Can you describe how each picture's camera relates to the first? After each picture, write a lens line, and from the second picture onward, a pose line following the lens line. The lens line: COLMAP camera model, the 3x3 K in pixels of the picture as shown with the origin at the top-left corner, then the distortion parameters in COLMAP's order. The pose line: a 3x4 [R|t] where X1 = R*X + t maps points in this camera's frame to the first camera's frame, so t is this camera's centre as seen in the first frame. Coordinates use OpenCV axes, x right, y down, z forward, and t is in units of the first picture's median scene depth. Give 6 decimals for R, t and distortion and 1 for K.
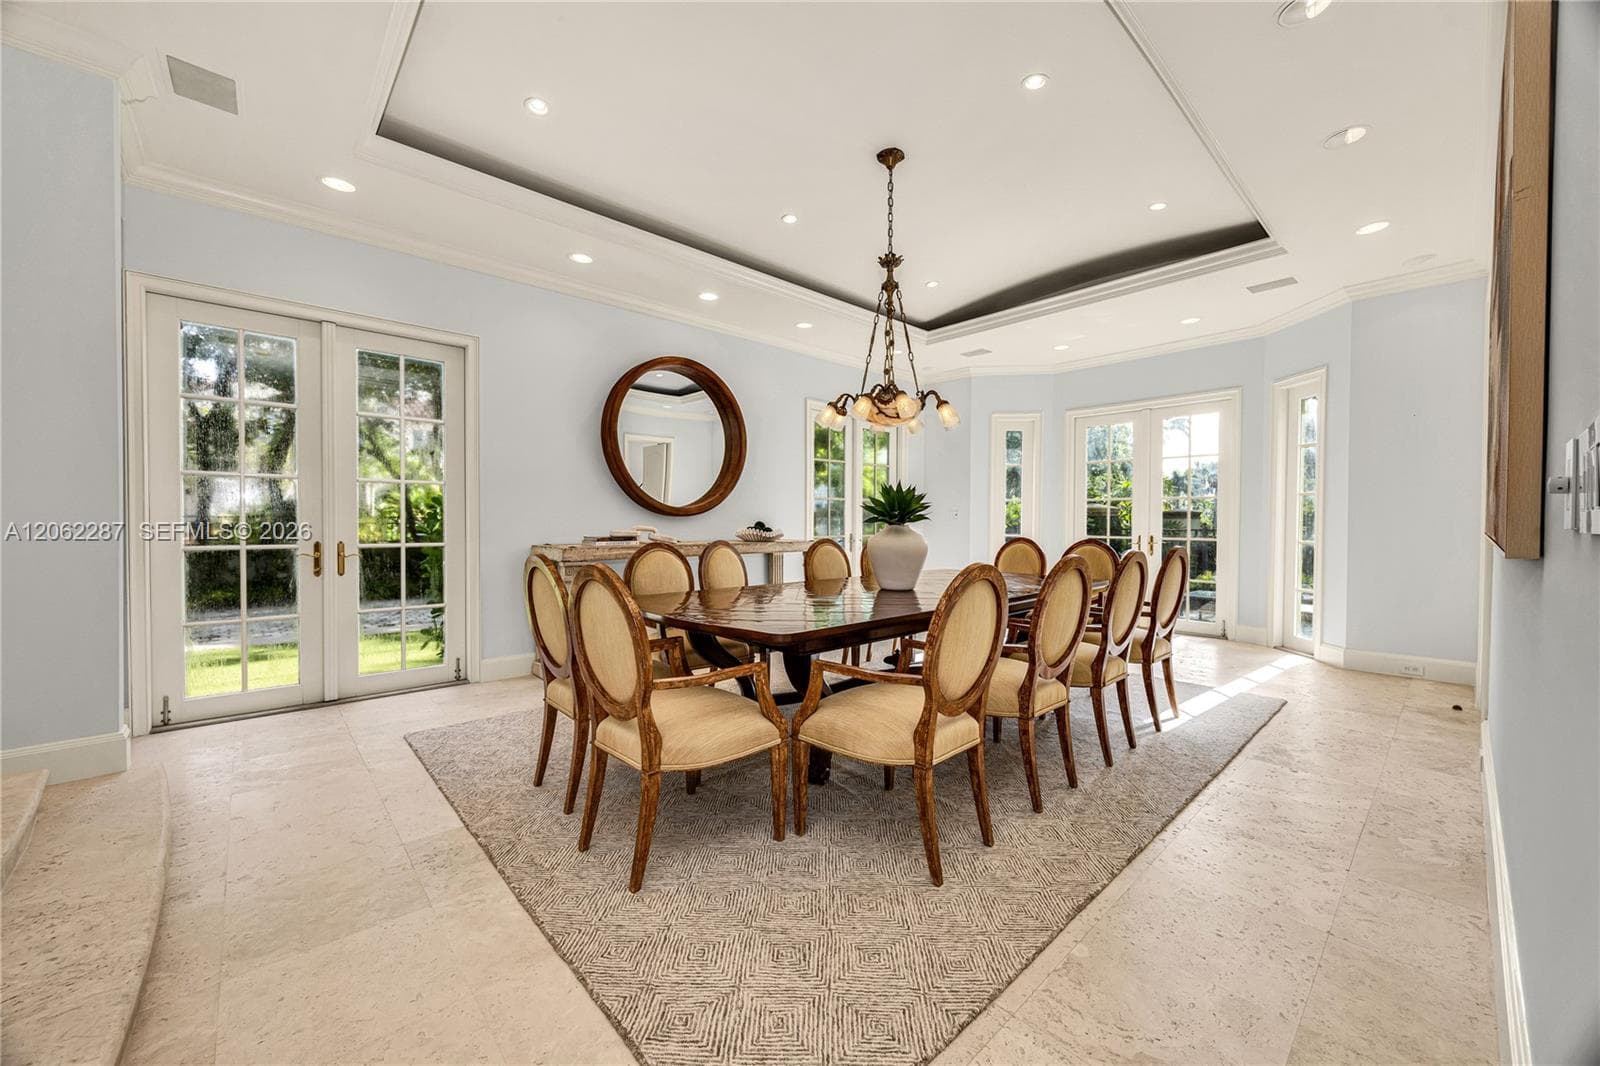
lens RADIAL K [[603.6, 0, 800.0], [0, 603.6, 533.0], [0, 0, 1]] dist [-0.002256, -0.000164]
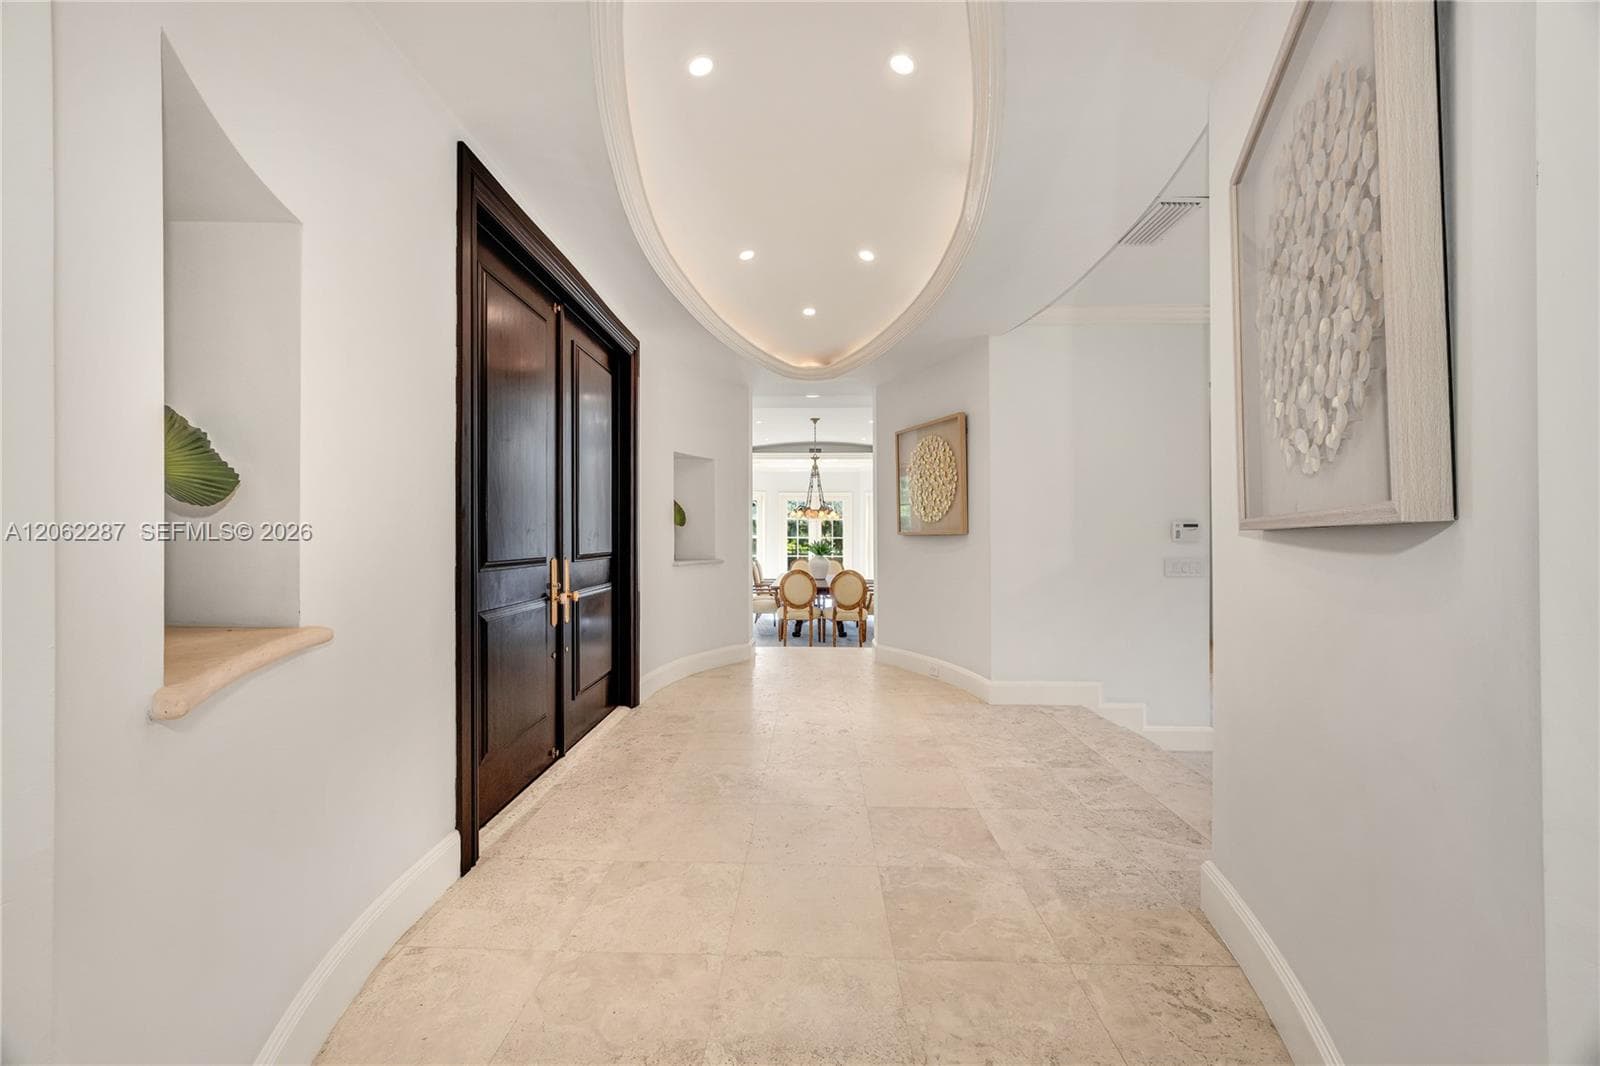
lens RADIAL K [[603.6, 0, 800.0], [0, 603.6, 533.0], [0, 0, 1]] dist [-0.002256, -0.000164]
pose [[0.695894, -0.000962, 0.718144, -1.558505], [0.022069, 0.999555, -0.020046, -0.050758], [-0.717805, 0.029799, 0.695606, -0.699426]]
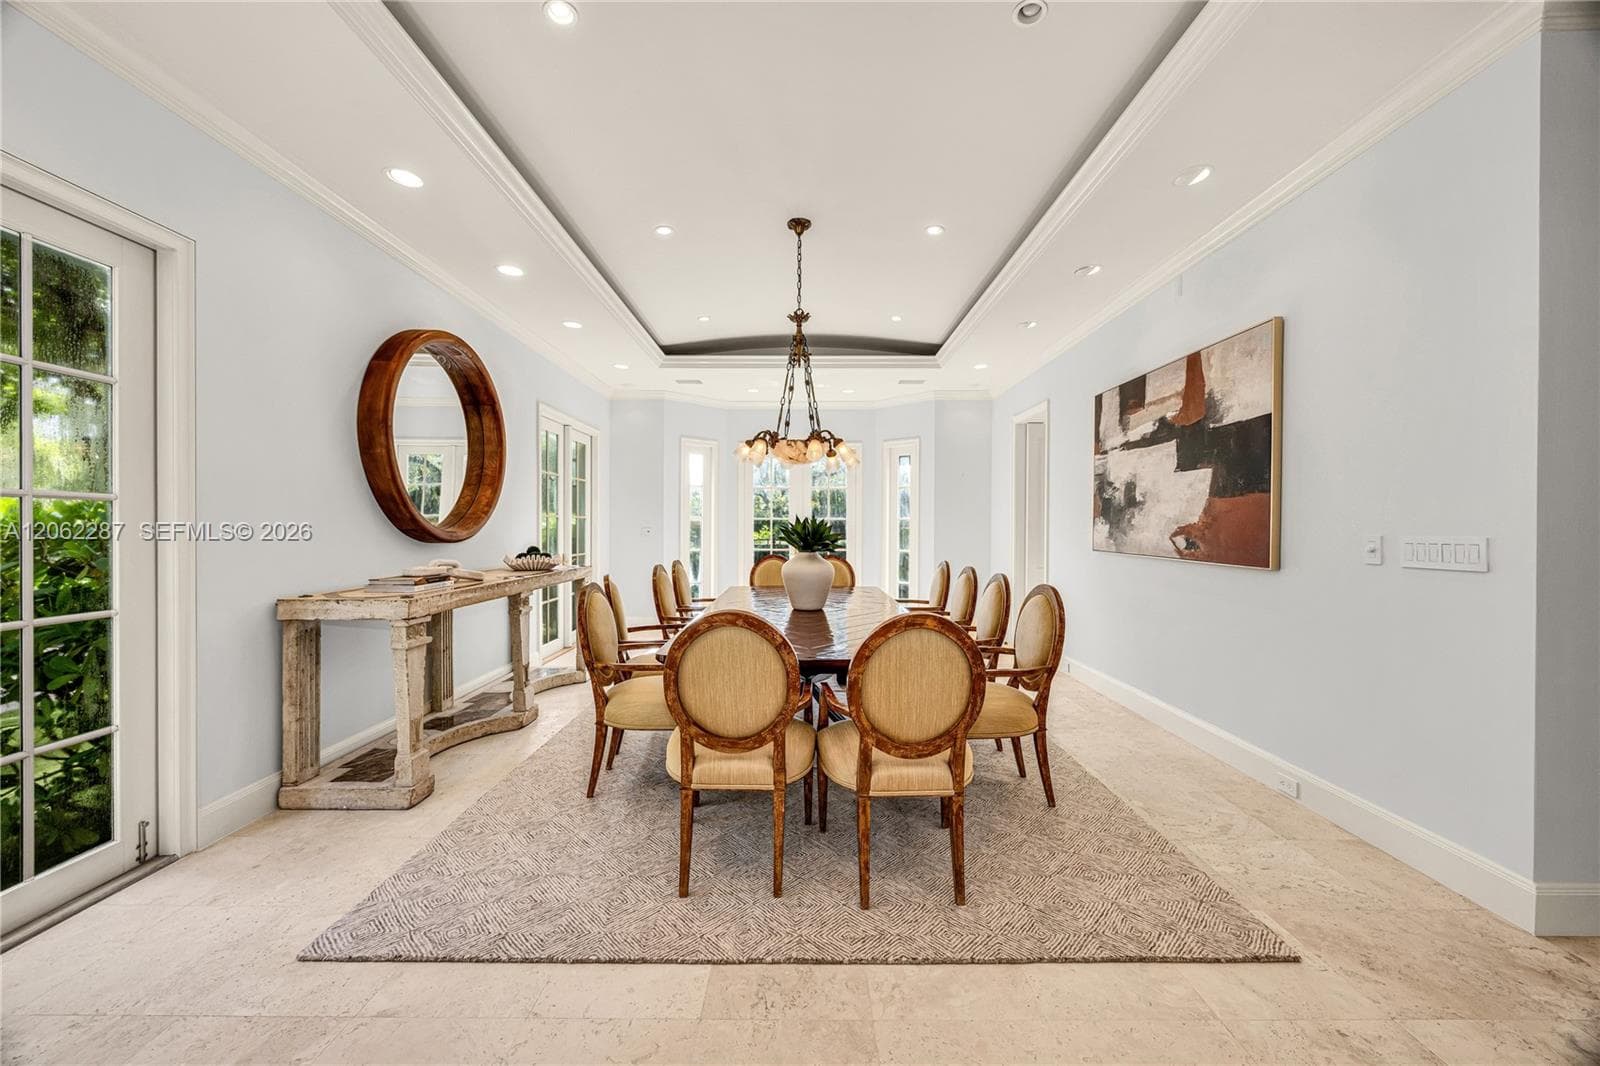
lens RADIAL K [[603.6, 0, 800.0], [0, 603.6, 533.0], [0, 0, 1]] dist [-0.002256, -0.000164]
pose [[0.677656, -0.010181, 0.735309, -0.573159], [0.016160, 0.999869, -0.001049, -0.040688], [-0.735202, 0.012593, 0.677732, 0.205093]]
